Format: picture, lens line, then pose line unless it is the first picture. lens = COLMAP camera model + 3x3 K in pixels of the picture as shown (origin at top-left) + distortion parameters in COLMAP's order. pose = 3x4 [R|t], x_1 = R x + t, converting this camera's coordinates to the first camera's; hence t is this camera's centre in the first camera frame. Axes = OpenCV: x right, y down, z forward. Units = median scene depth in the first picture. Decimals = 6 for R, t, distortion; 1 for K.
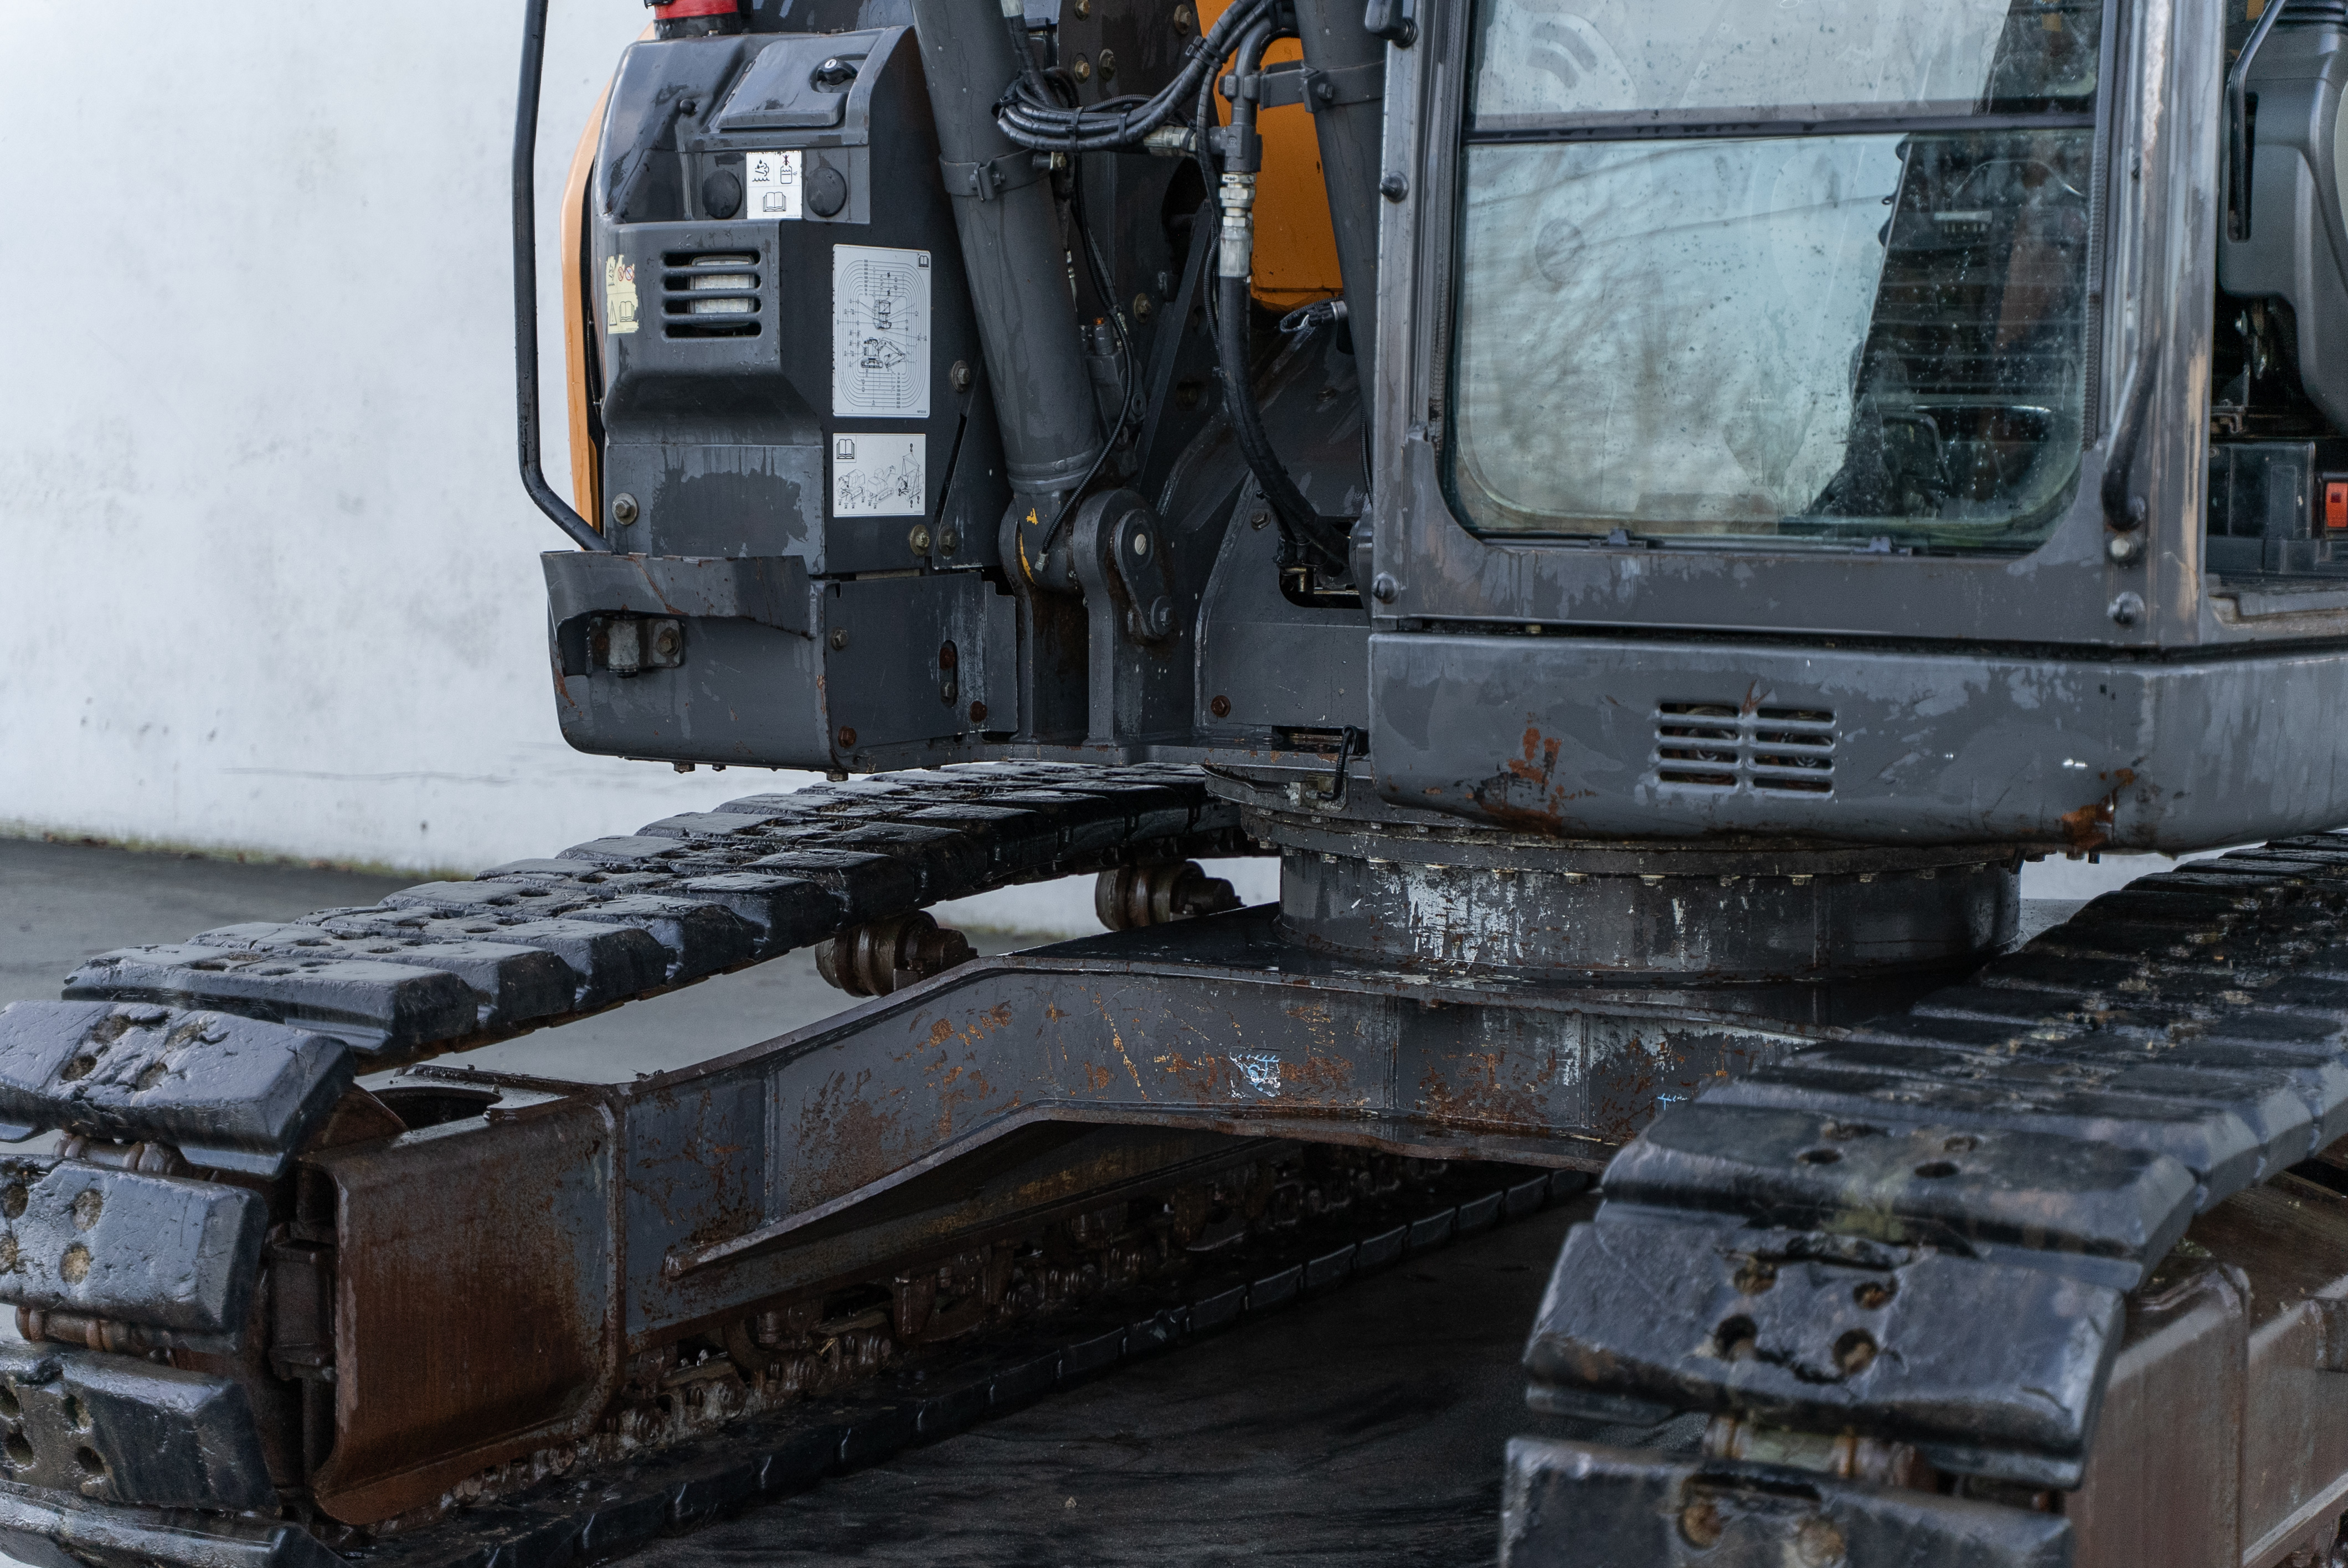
lens RADIAL K [[4213.4, 0, 1155.6], [0, 4213.4, 799.0], [0, 0, 1]] dist [-0.017601, 0.000000]
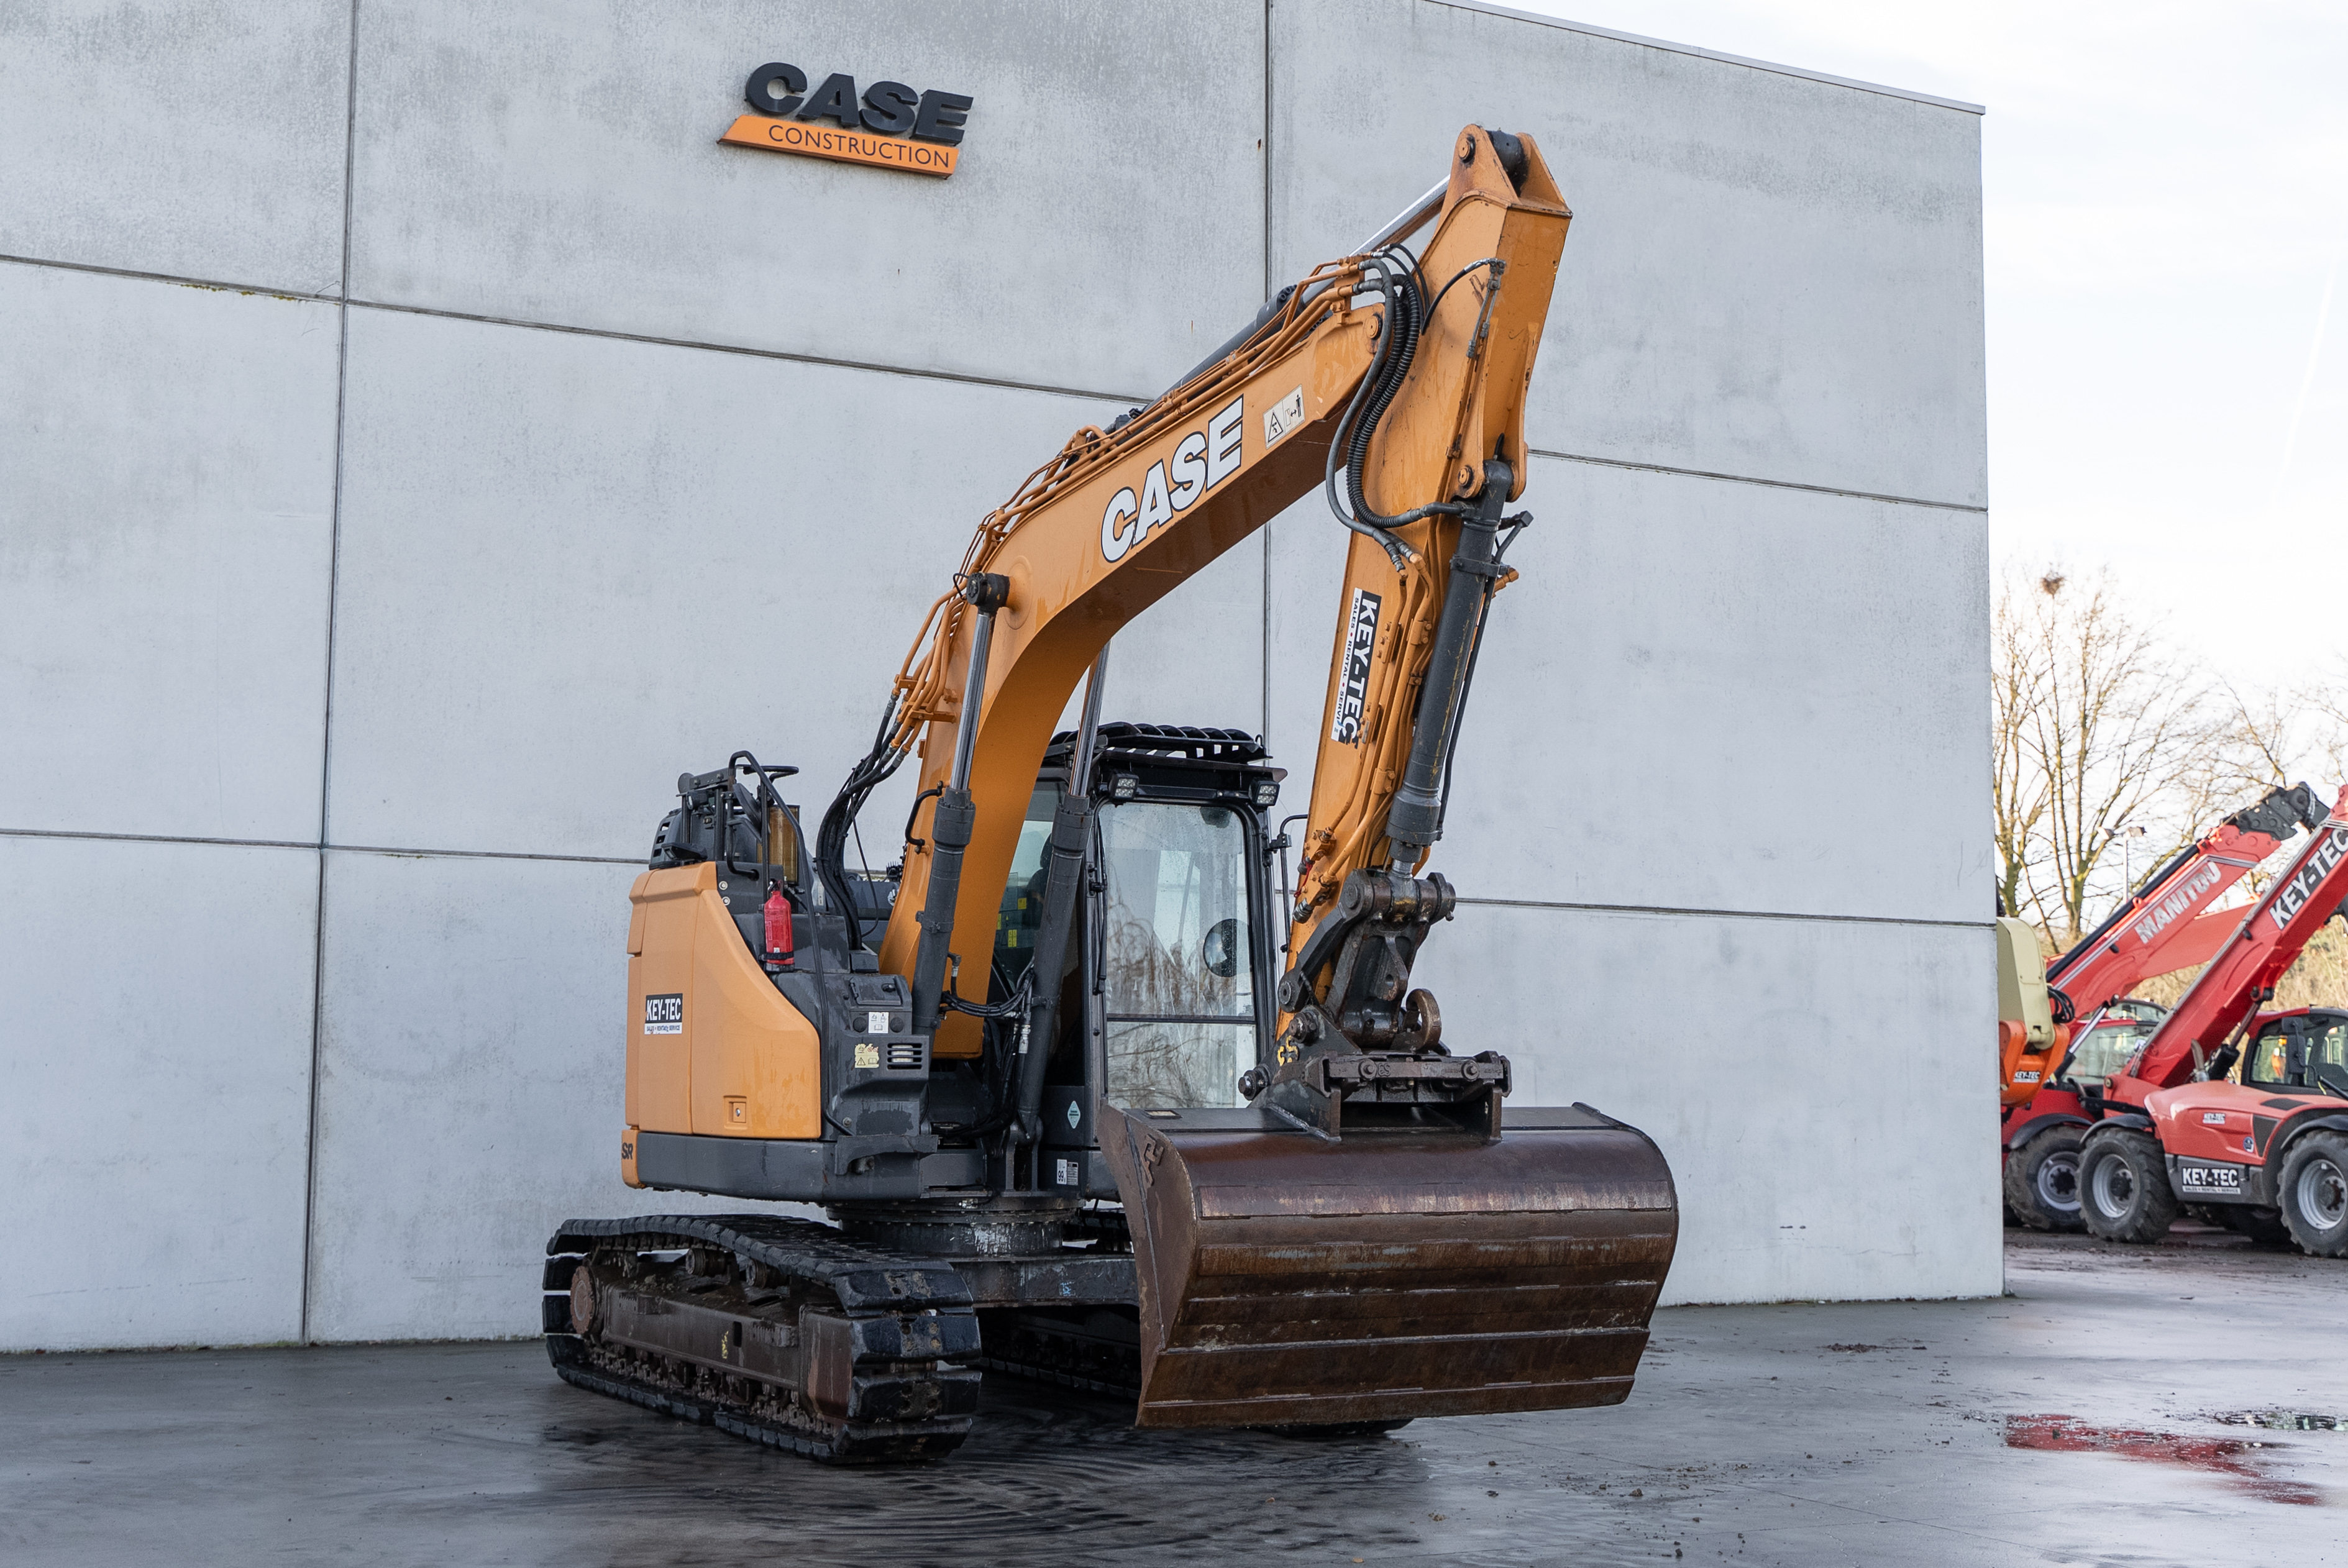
lens RADIAL K [[2968.5, 0, 1092.9], [0, 2968.5, 757.0], [0, 0, 1]] dist [-0.005849, 0.000000]
pose [[0.525334, 0.088344, 0.846297, -1.904000], [0.076515, 0.985662, -0.150388, 0.011261], [-0.847449, 0.143758, 0.511042, -0.344334]]
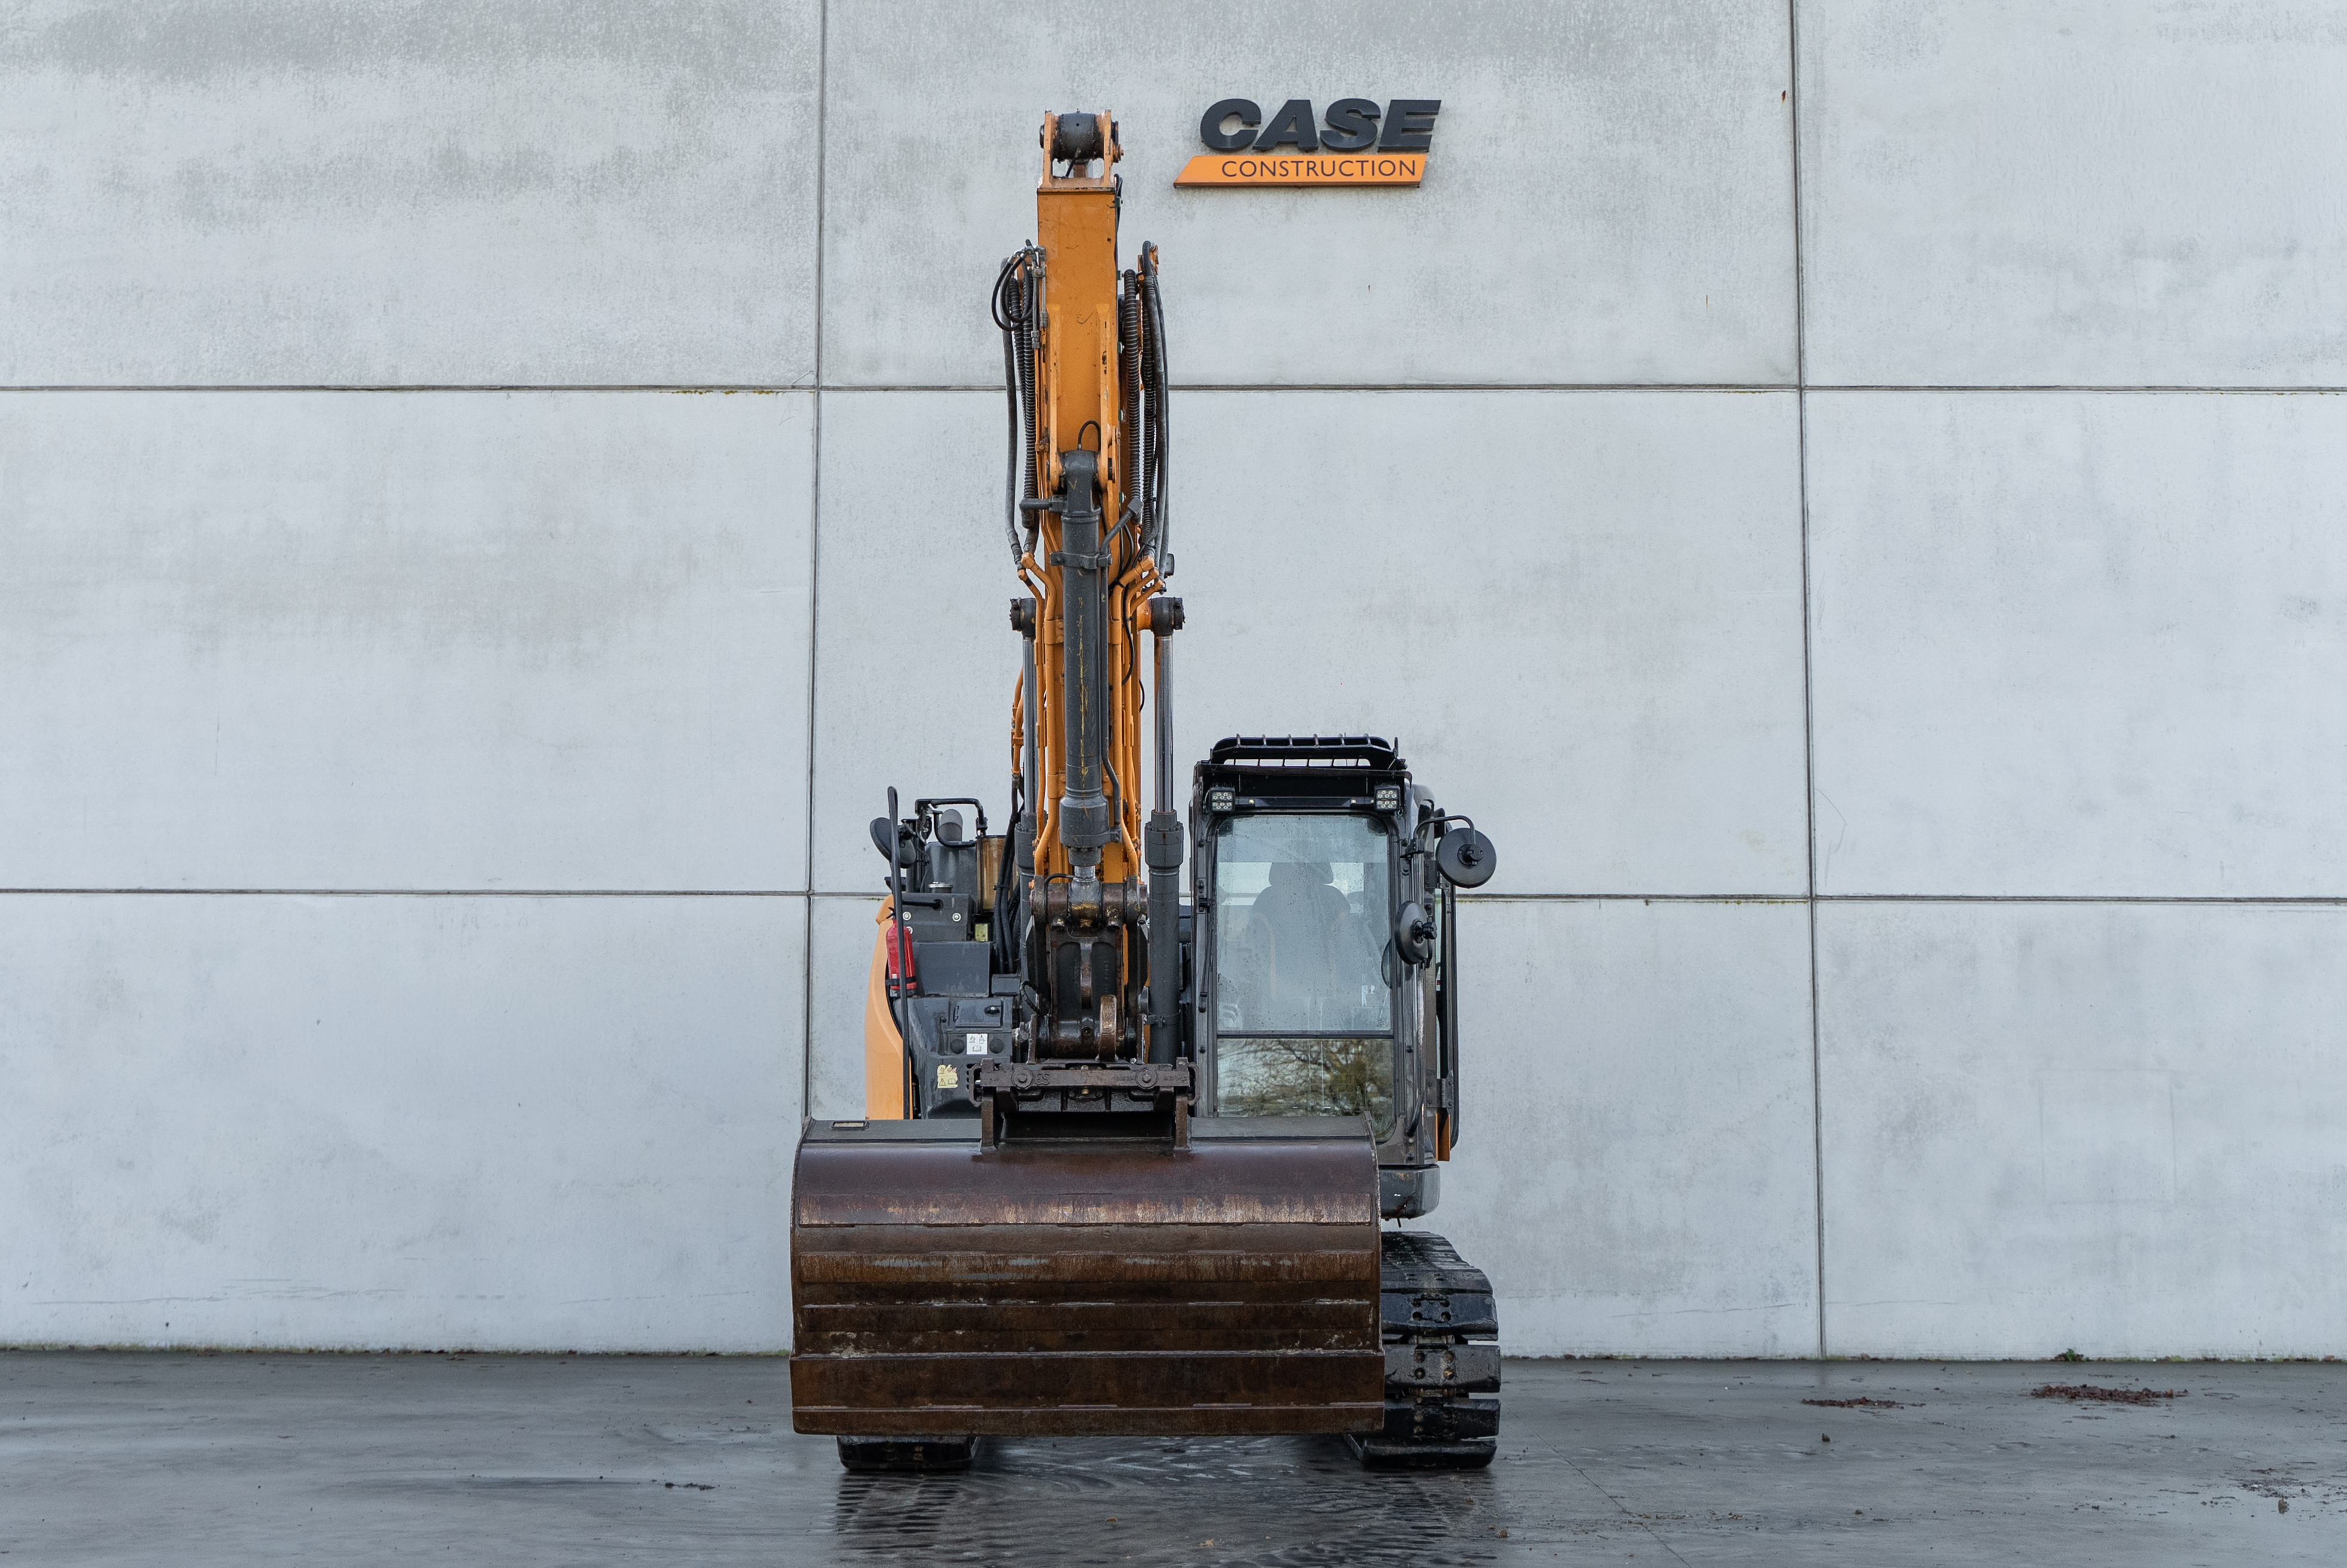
lens RADIAL K [[3003.7, 0, 1066.6], [0, 3003.7, 777.9], [0, 0, 1]] dist [-0.007099, 0.000000]
pose [[0.858745, 0.049498, 0.510006, -1.218946], [0.055363, 0.980534, -0.188384, 0.098544], [-0.509403, 0.190010, 0.839288, -1.050570]]
